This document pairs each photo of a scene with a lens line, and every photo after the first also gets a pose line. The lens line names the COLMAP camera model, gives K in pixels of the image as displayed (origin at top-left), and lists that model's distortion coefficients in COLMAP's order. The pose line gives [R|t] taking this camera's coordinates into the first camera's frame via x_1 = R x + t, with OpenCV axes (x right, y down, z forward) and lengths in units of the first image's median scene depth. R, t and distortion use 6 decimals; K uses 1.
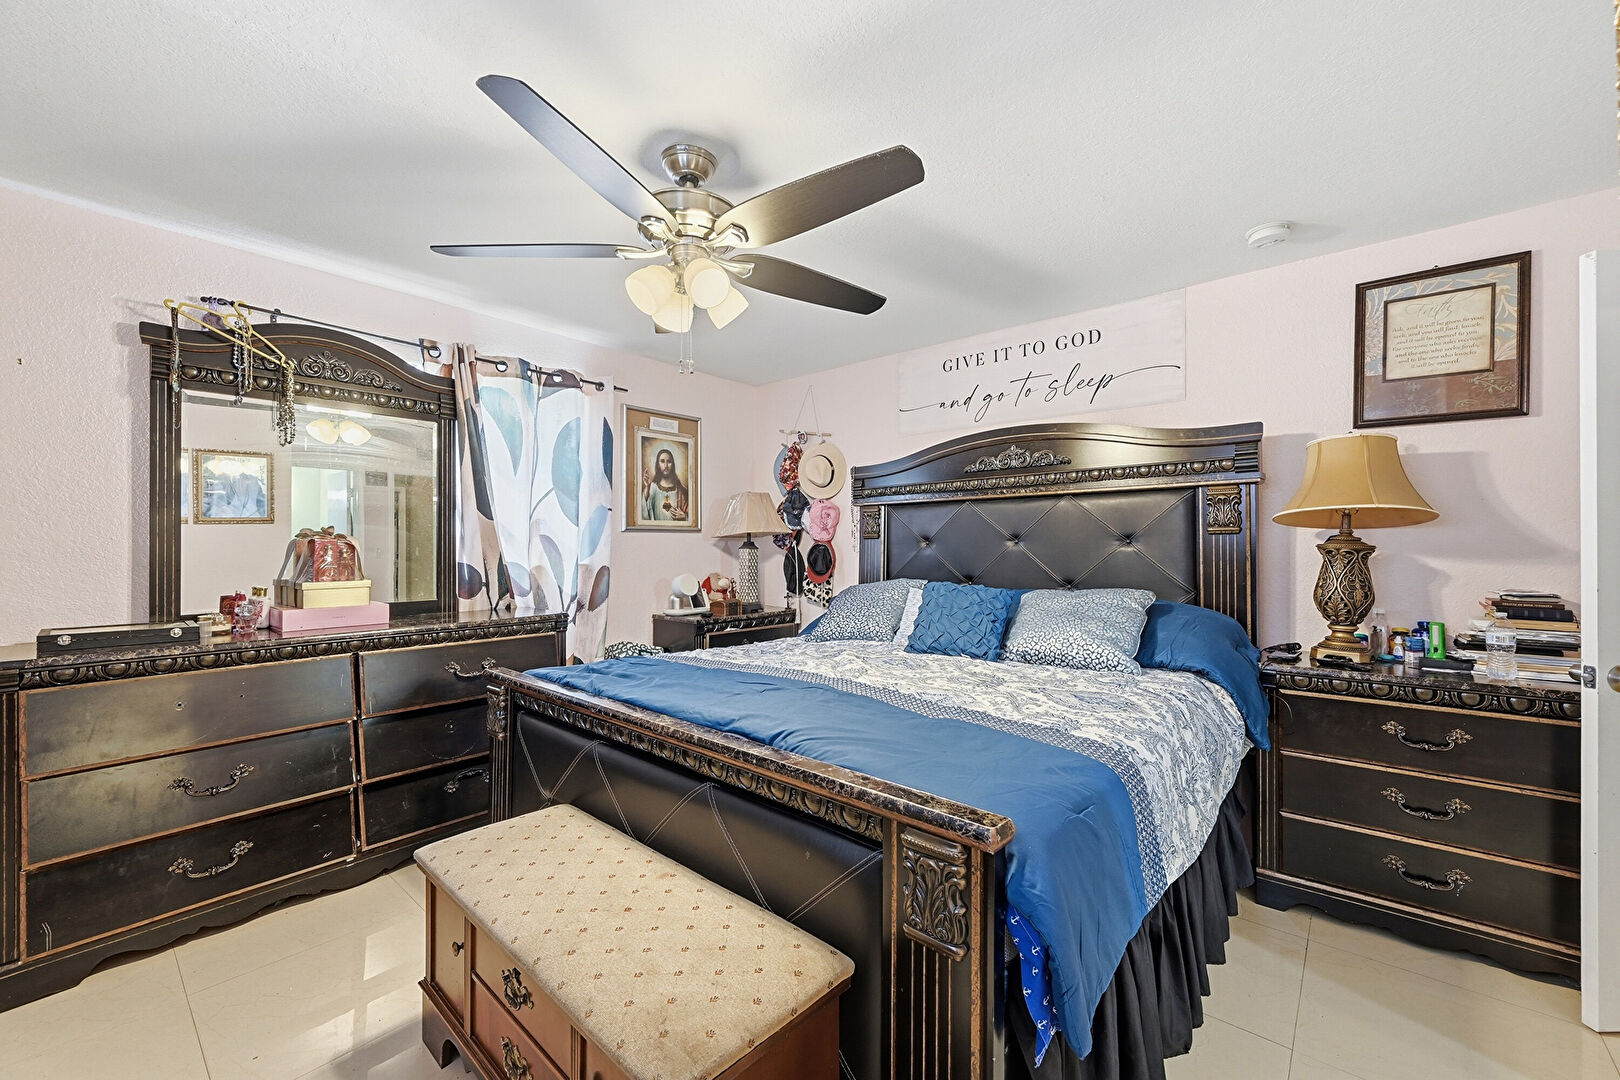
lens RADIAL K [[640.4, 0, 802.1], [0, 640.4, 544.1], [0, 0, 1]] dist [0.000745, 0.000331]
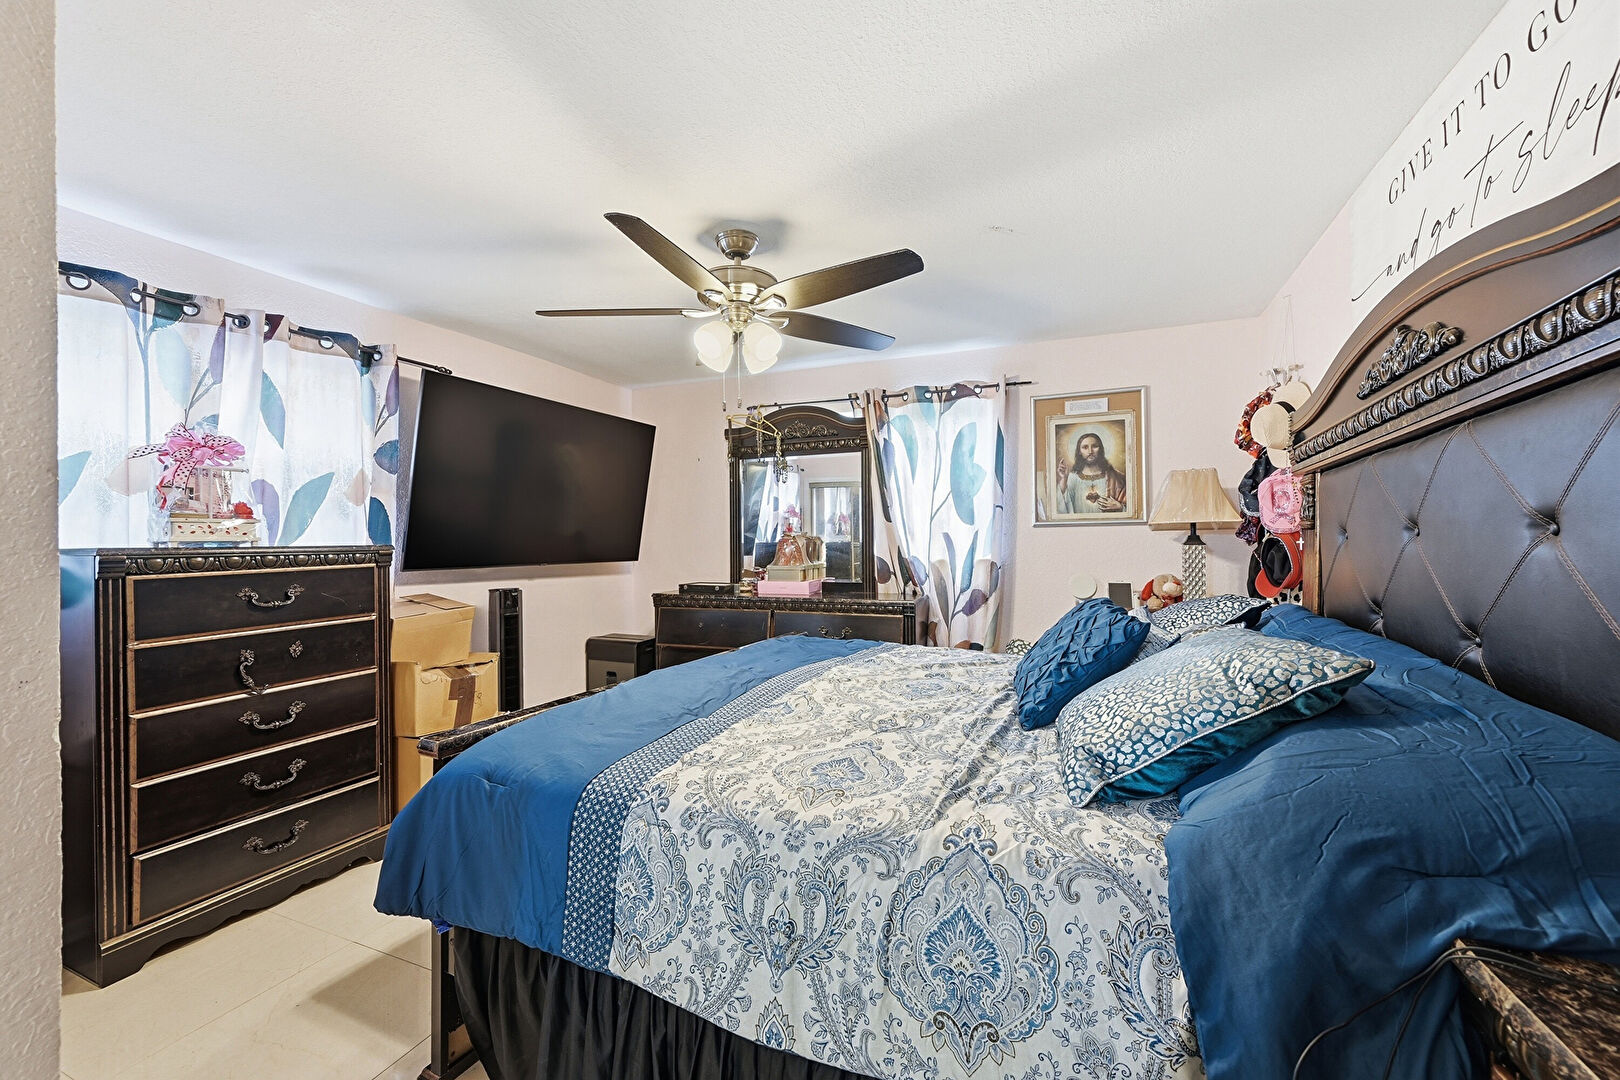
lens RADIAL K [[640.4, 0, 811.9], [0, 640.4, 543.6], [0, 0, 1]] dist [0.000745, 0.000331]
pose [[0.319279, -0.002705, -0.947657, 0.608104], [0.007811, 0.999969, -0.000222, 0.003629], [0.947629, -0.007332, 0.319290, 0.413775]]
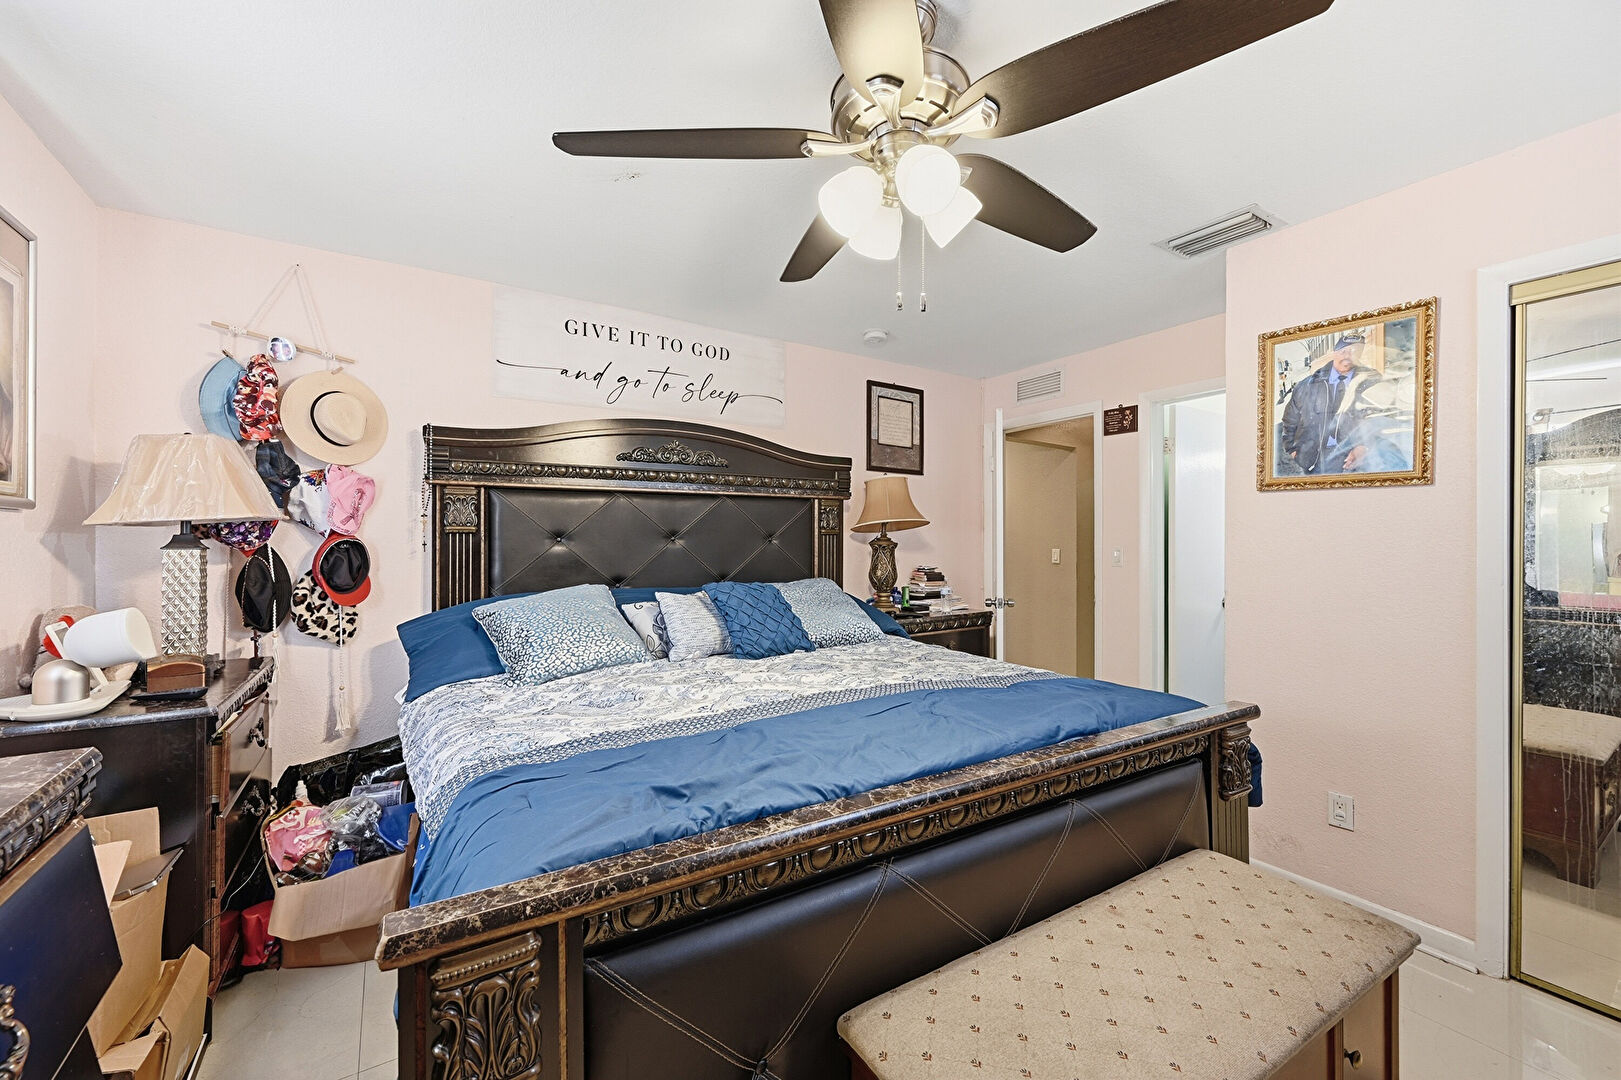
lens RADIAL K [[640.8, 0, 803.1], [0, 640.8, 544.8], [0, 0, 1]] dist [0.000745, 0.000331]
pose [[0.282526, -0.001982, 0.959258, -0.516755], [-0.001259, 0.999996, 0.002437, 0.002314], [-0.959259, -0.001896, 0.282522, 0.505169]]
